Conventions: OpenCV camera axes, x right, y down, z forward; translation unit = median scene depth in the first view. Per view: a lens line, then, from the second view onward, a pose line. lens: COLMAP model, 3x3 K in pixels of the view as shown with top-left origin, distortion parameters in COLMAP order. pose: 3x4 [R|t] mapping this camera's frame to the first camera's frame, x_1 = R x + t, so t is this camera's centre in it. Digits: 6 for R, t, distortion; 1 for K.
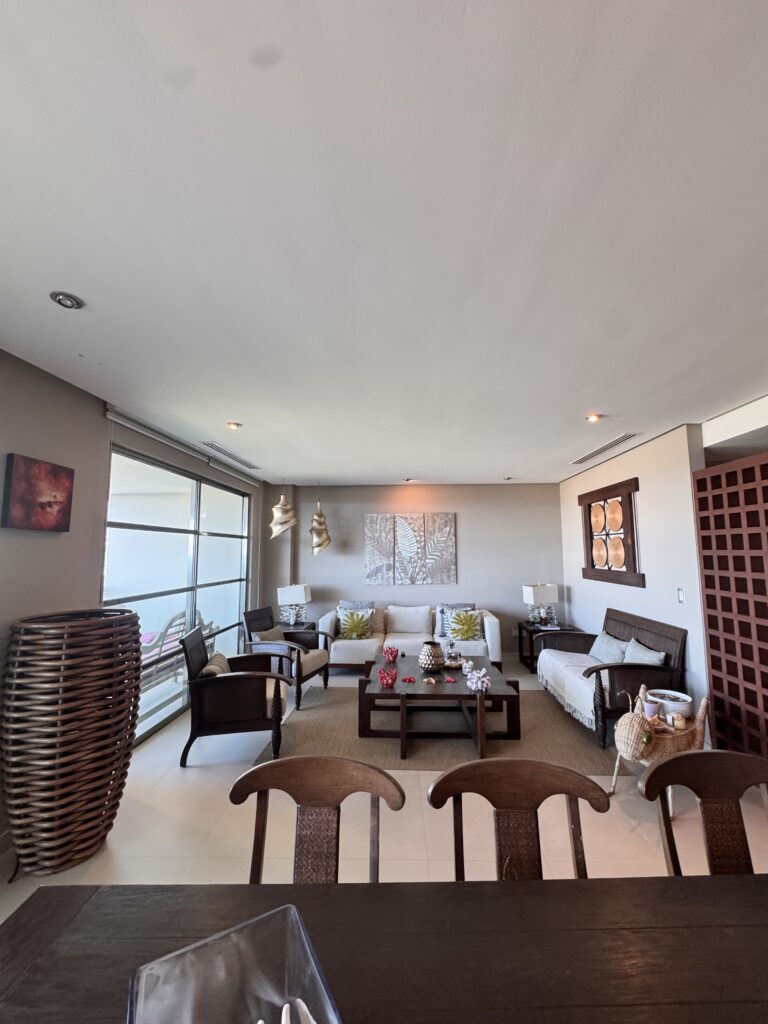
lens RADIAL K [[408.6, 0, 386.7], [0, 408.6, 510.7], [0, 0, 1]] dist [0.001026, 0.000026]
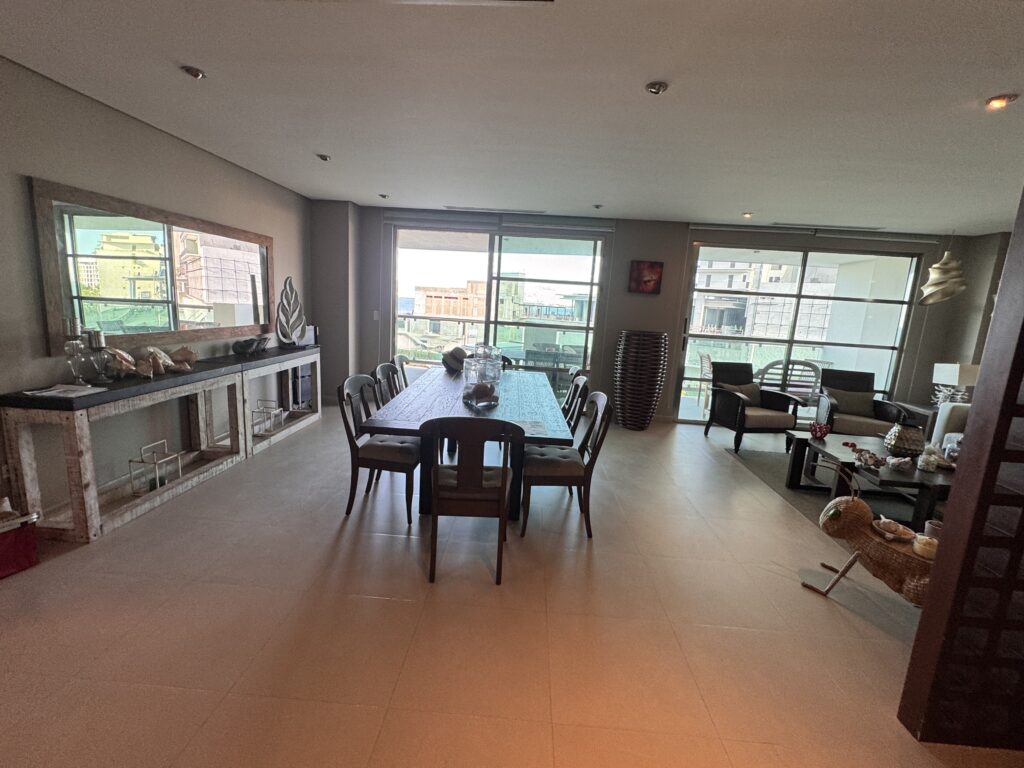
lens RADIAL K [[446.5, 0, 510.4], [0, 446.5, 381.1], [0, 0, 1]] dist [-0.002181, -0.000184]
pose [[-0.013567, 0.178234, -0.983895, 0.890371], [0.041601, 0.983234, 0.177540, 0.030570], [0.999042, -0.038523, -0.020754, 0.164028]]
